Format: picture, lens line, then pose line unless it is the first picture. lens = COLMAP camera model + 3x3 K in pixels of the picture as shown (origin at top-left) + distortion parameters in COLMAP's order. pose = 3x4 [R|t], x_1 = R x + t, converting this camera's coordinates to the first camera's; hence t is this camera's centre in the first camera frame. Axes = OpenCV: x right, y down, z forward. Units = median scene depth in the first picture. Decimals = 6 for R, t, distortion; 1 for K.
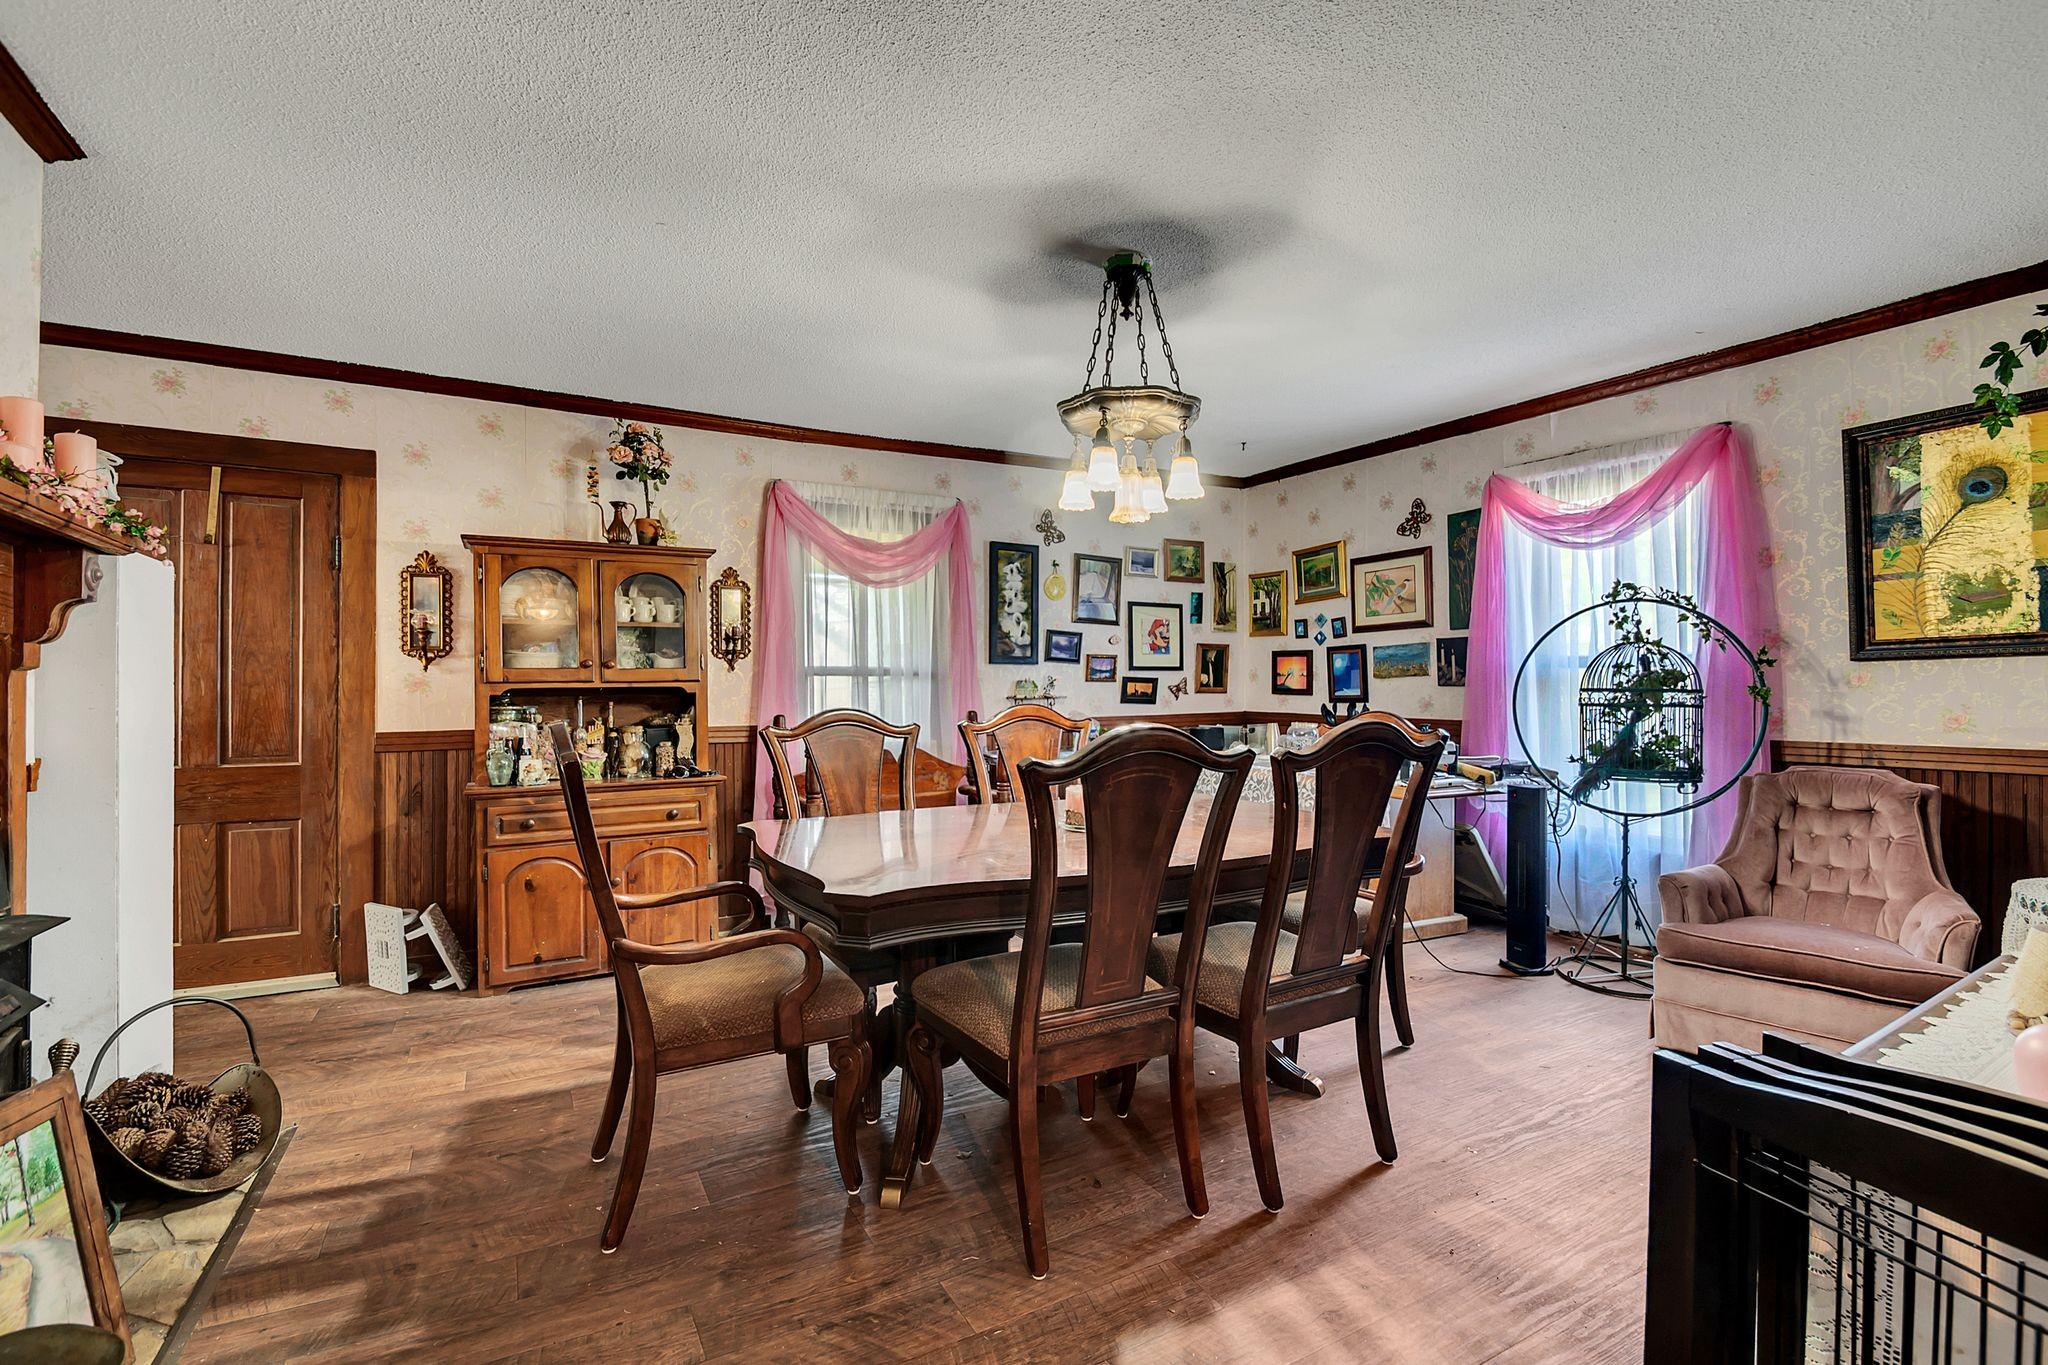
lens RADIAL K [[919.3, 0, 1024.0], [0, 919.3, 682.5], [0, 0, 1]] dist [0.002229, -0.012775]
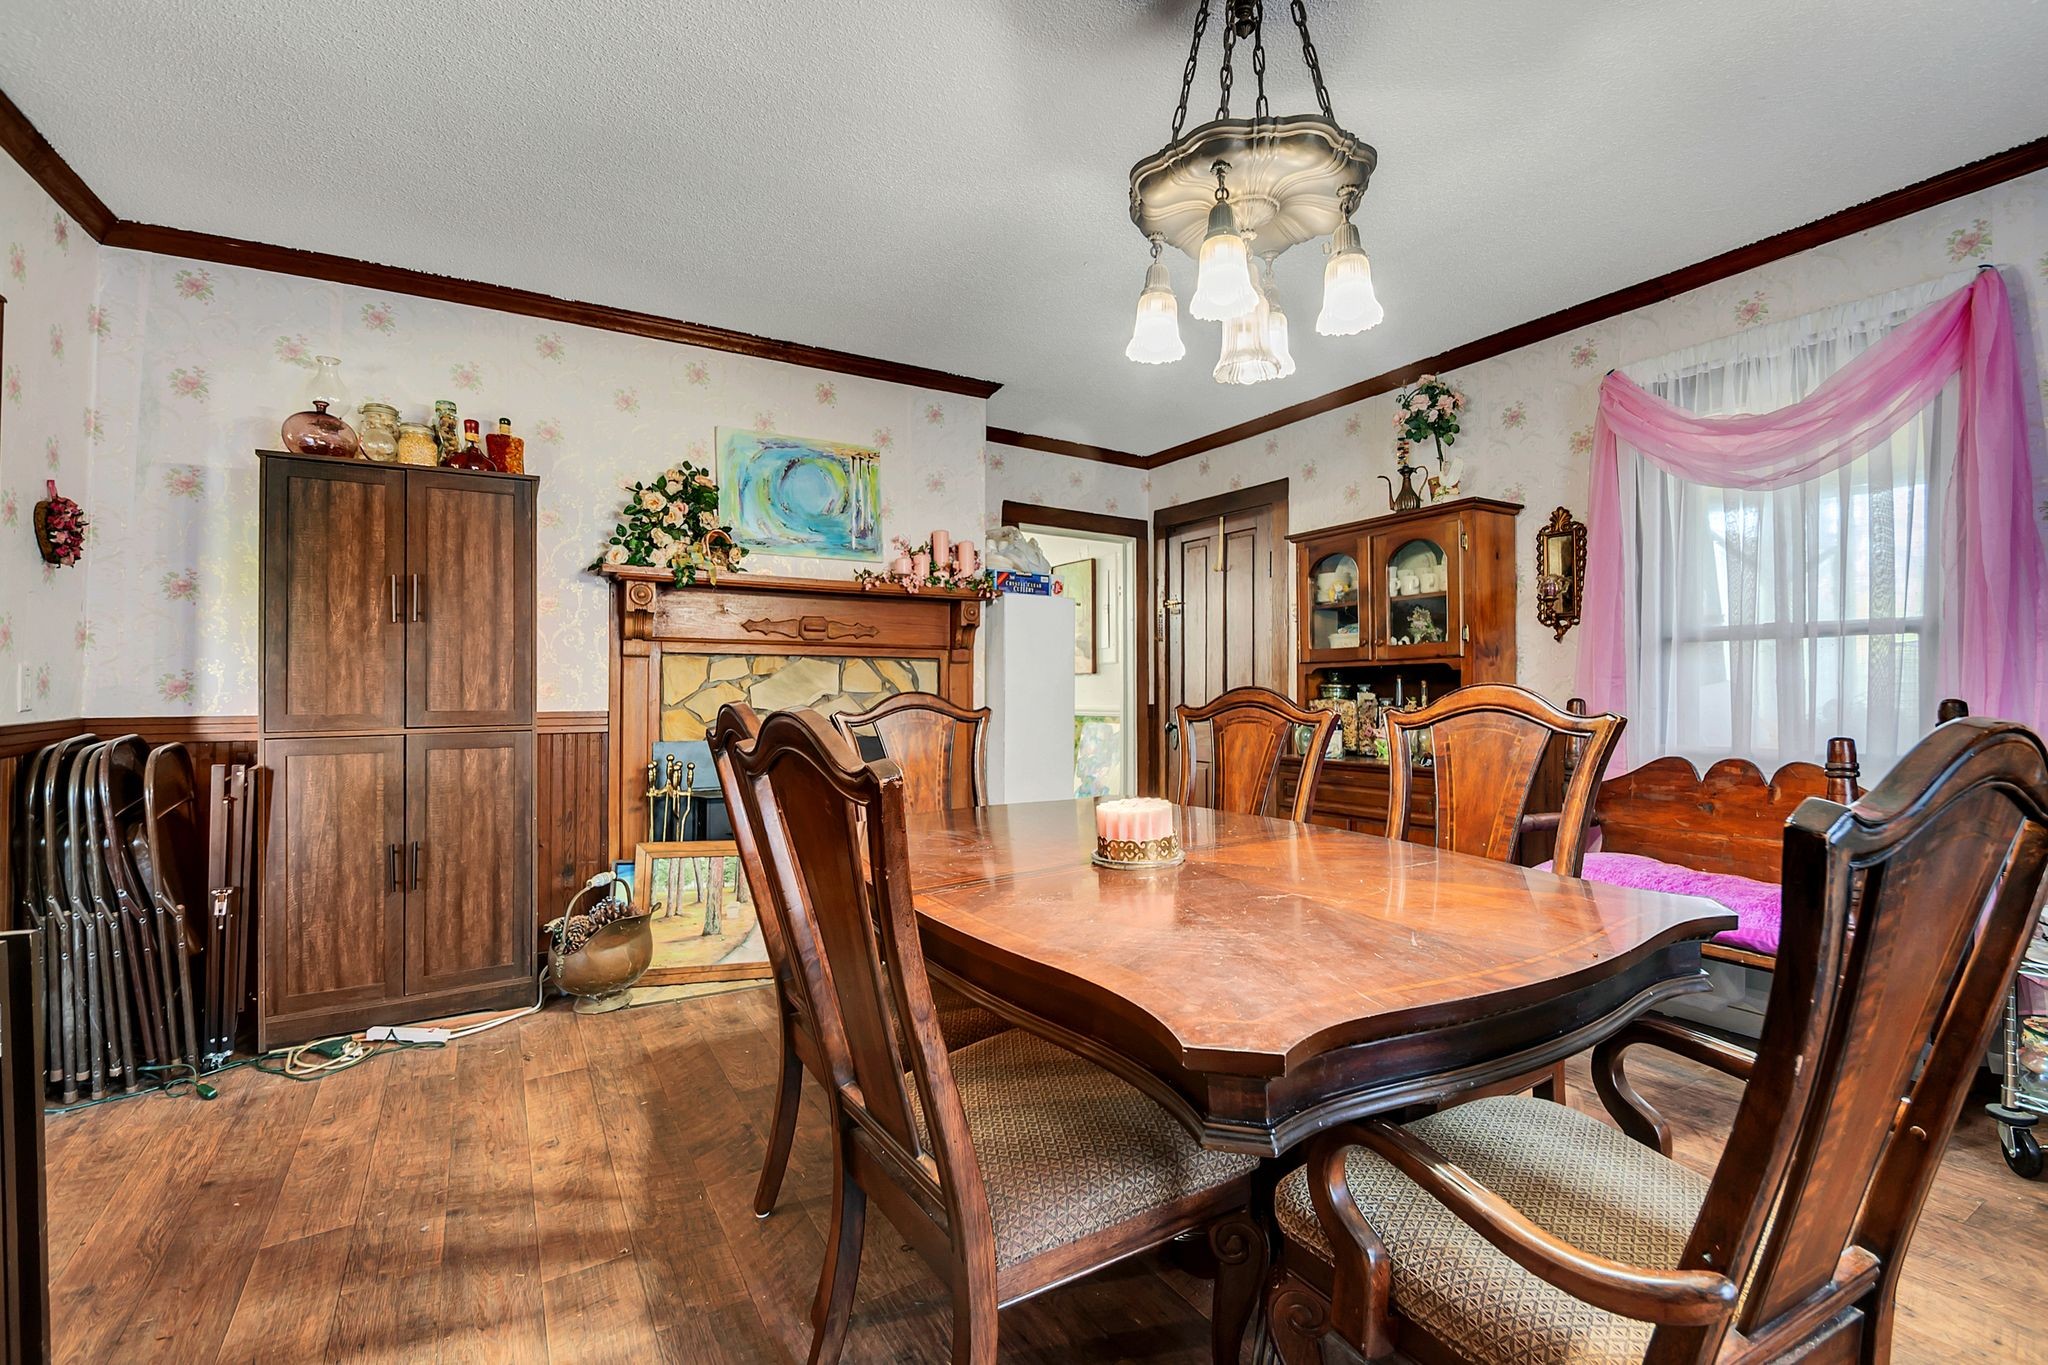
lens RADIAL K [[919.3, 0, 1024.0], [0, 919.3, 682.5], [0, 0, 1]] dist [0.002229, -0.012775]
pose [[0.019372, 0.005171, -0.999799, 0.506884], [0.022594, 0.999729, 0.005608, 0.008367], [0.999557, -0.022698, 0.019250, 0.599534]]
